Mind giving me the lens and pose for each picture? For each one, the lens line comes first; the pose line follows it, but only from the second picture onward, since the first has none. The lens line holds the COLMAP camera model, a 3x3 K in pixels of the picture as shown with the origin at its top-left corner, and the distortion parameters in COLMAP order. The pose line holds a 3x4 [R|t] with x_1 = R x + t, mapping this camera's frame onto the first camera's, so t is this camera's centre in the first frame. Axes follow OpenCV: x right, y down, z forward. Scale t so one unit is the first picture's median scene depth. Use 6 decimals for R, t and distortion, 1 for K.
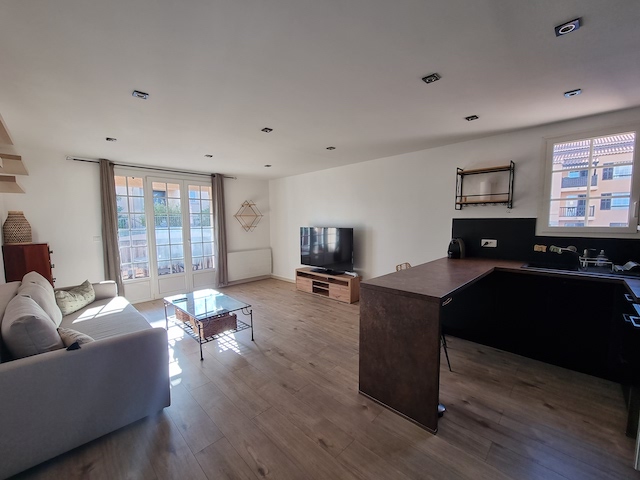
lens RADIAL K [[261.7, 0, 318.2], [0, 261.7, 243.4], [0, 0, 1]] dist [-0.002064, -0.000053]
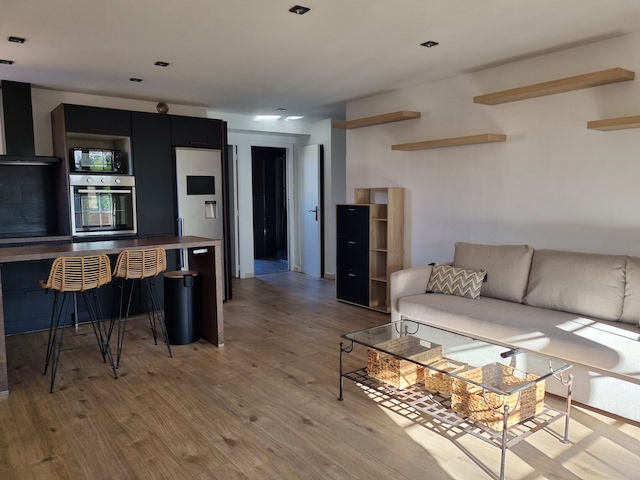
lens RADIAL K [[482.0, 0, 321.2], [0, 482.0, 238.3], [0, 0, 1]] dist [0.052519, -0.018315]
pose [[-0.990631, 0.005581, 0.136448, -0.305440], [0.029930, 0.983745, 0.177061, -0.116519], [-0.133242, 0.179487, -0.974695, 1.681289]]
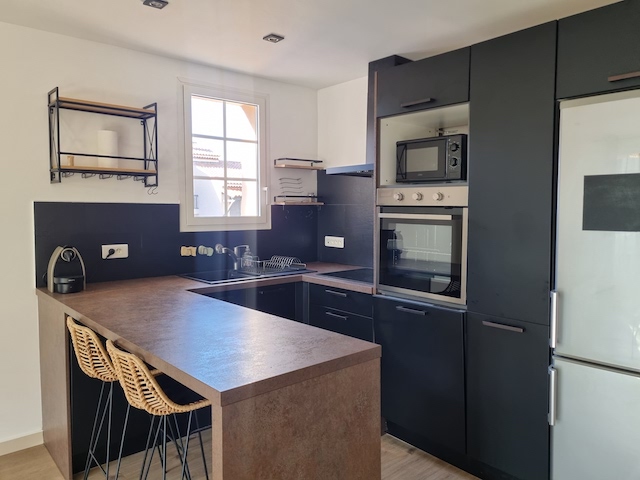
lens RADIAL K [[482.0, 0, 316.2], [0, 482.0, 234.1], [0, 0, 1]] dist [0.052519, -0.018315]
pose [[0.066096, -0.047305, 0.996691, -0.254485], [0.085606, 0.995461, 0.041570, -0.037381], [-0.994134, 0.082575, 0.069846, 0.491197]]
